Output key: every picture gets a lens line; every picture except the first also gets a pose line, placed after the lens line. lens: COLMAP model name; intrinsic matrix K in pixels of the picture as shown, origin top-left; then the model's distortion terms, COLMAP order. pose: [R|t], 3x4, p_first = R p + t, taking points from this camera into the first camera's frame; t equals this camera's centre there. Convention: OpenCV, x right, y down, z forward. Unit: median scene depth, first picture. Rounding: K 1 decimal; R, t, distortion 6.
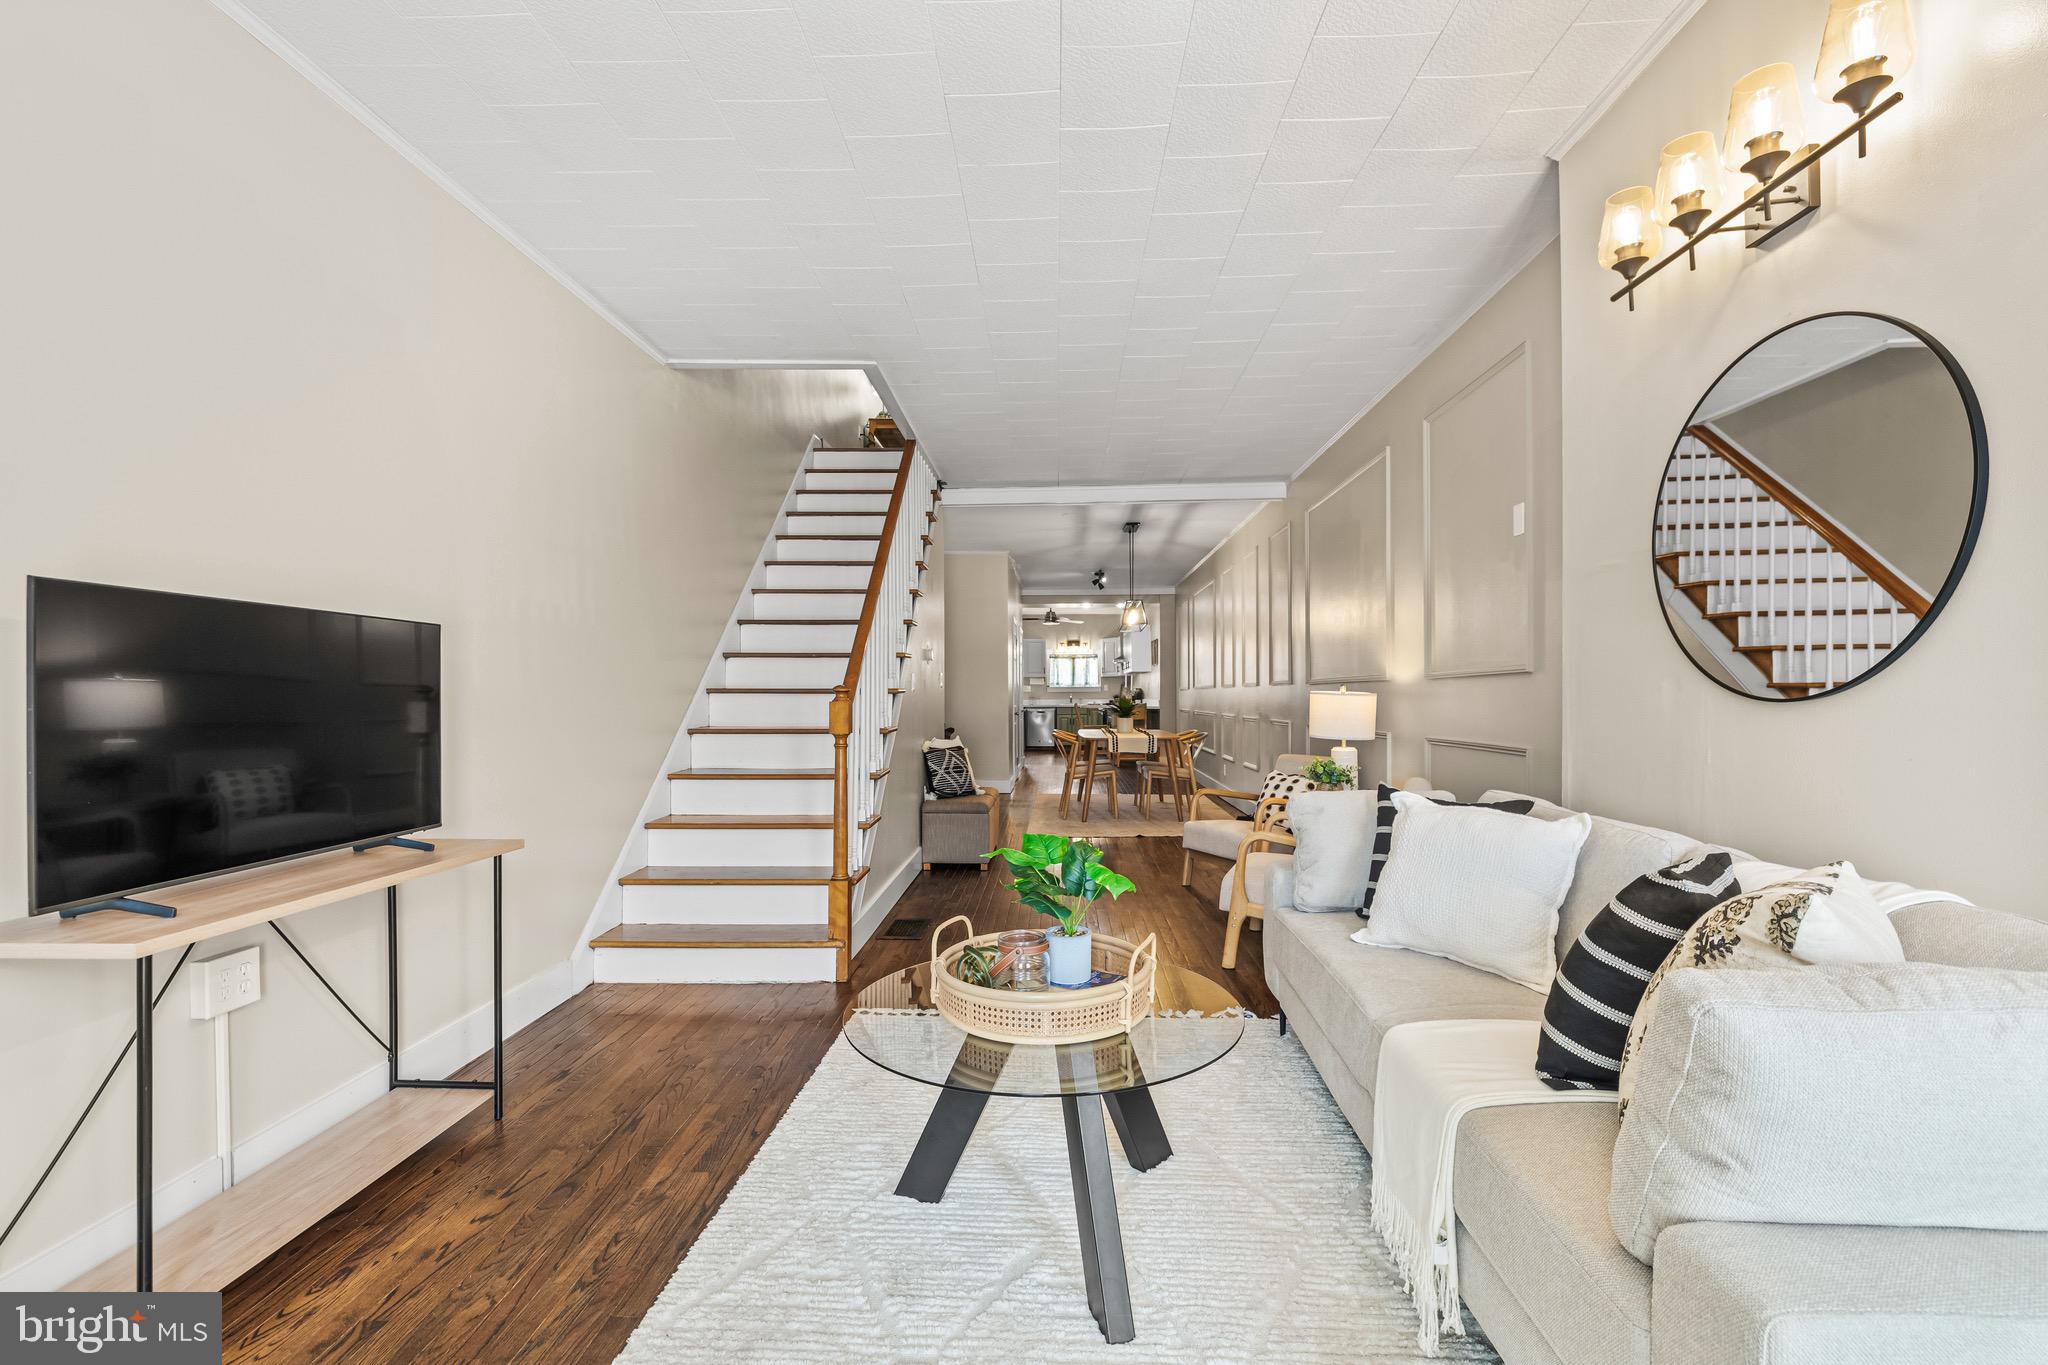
lens RADIAL K [[869.9, 0, 1030.3], [0, 869.9, 695.2], [0, 0, 1]] dist [0.002554, 0.000066]
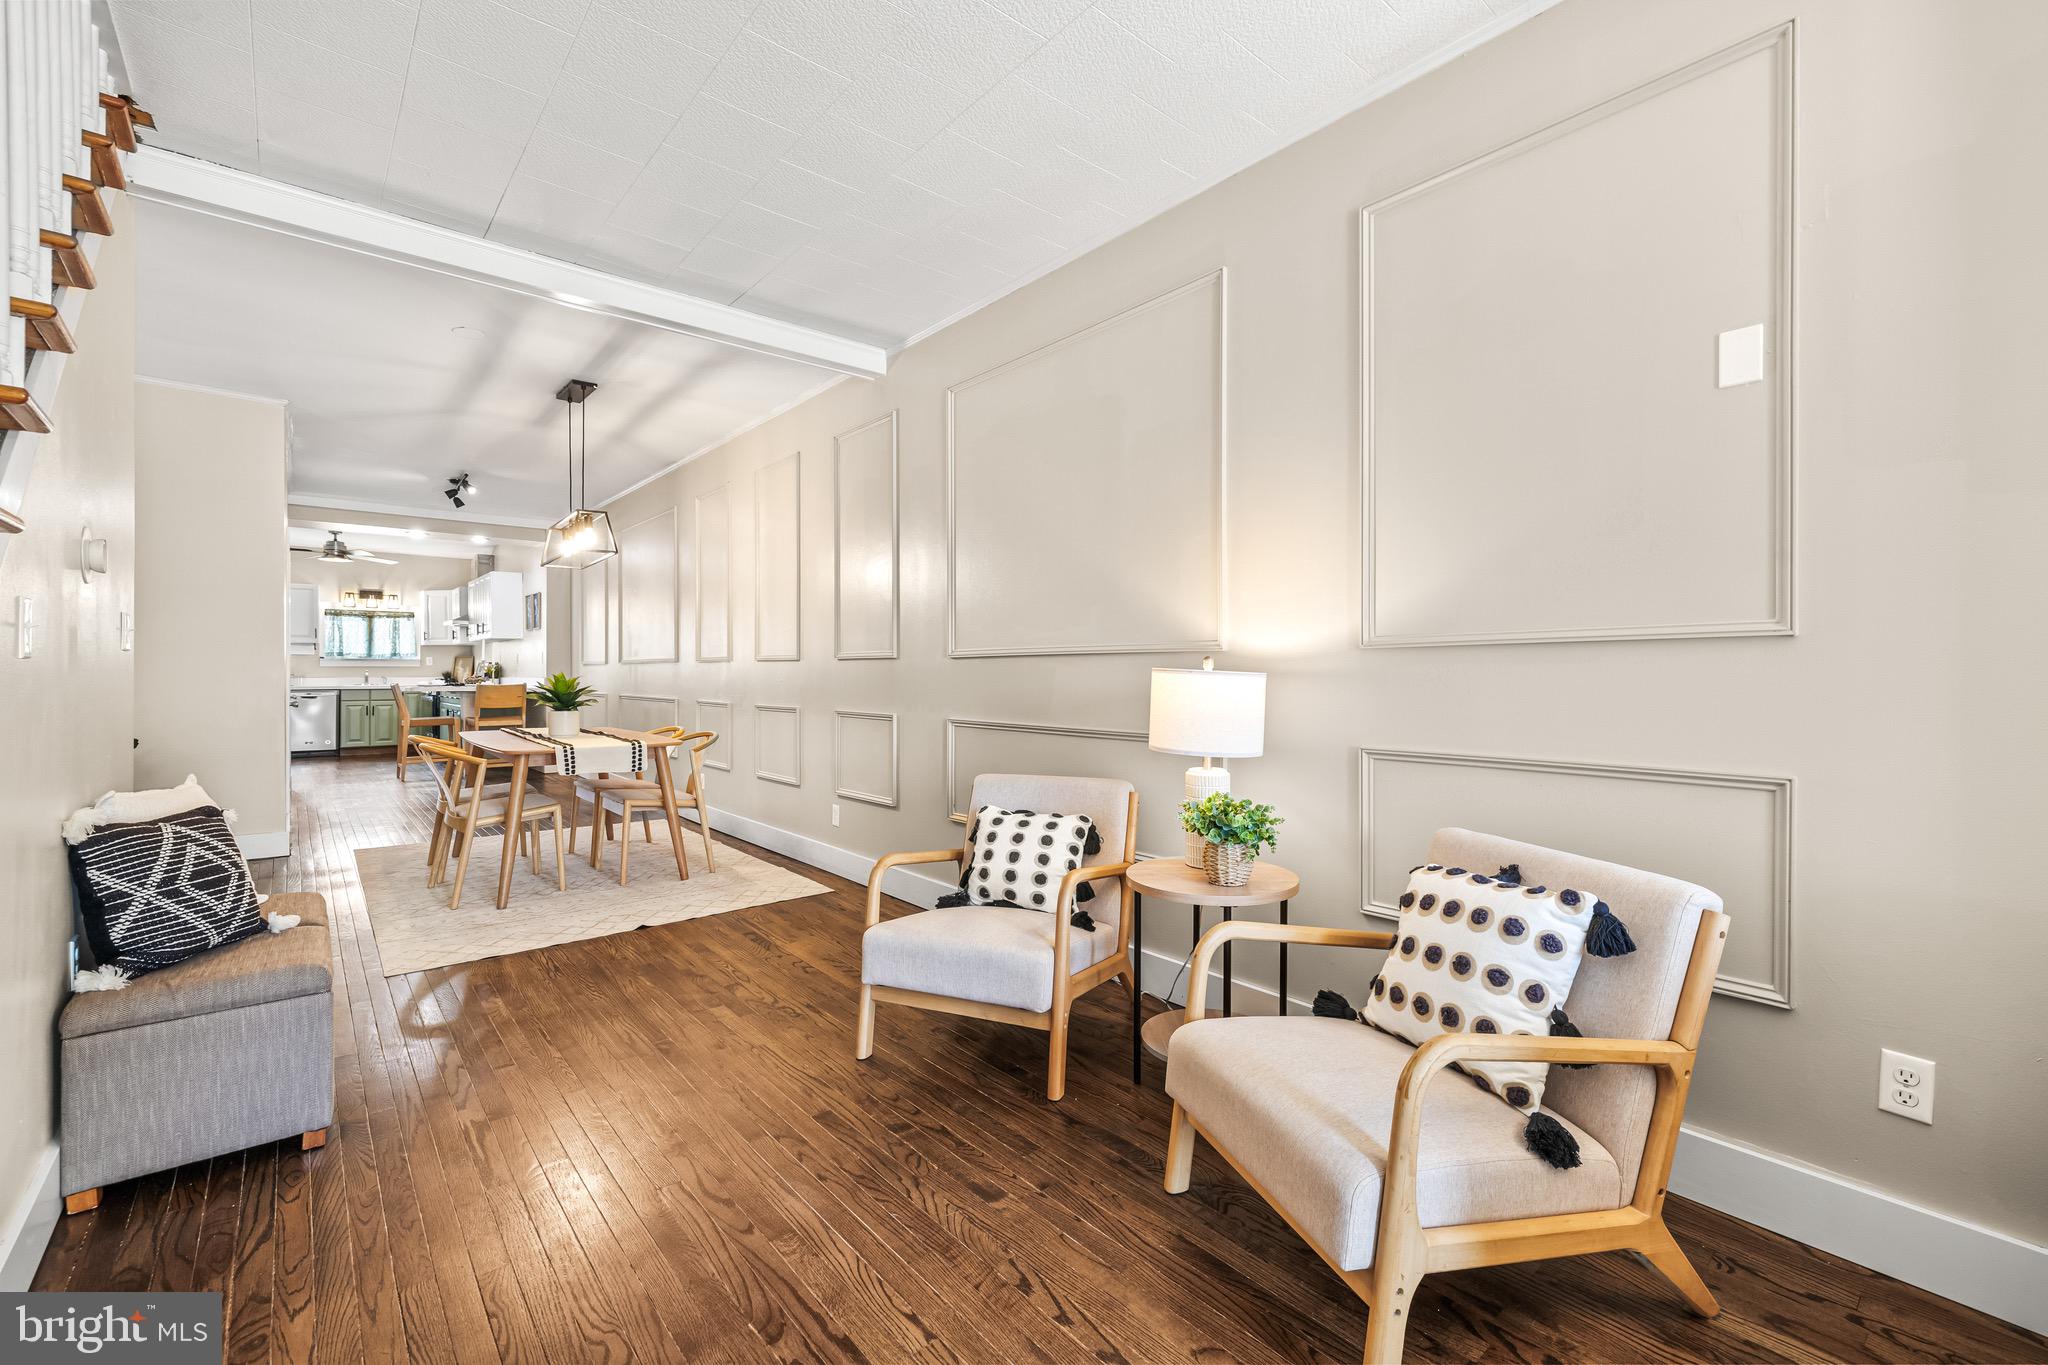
lens RADIAL K [[857.3, 0, 1024.1], [0, 857.3, 668.6], [0, 0, 1]] dist [0.001584, 0.000192]
pose [[0.738120, 0.006374, 0.674640, -0.077517], [-0.003349, 0.999978, -0.005784, -0.000709], [-0.674662, 0.002010, 0.738124, 0.527061]]
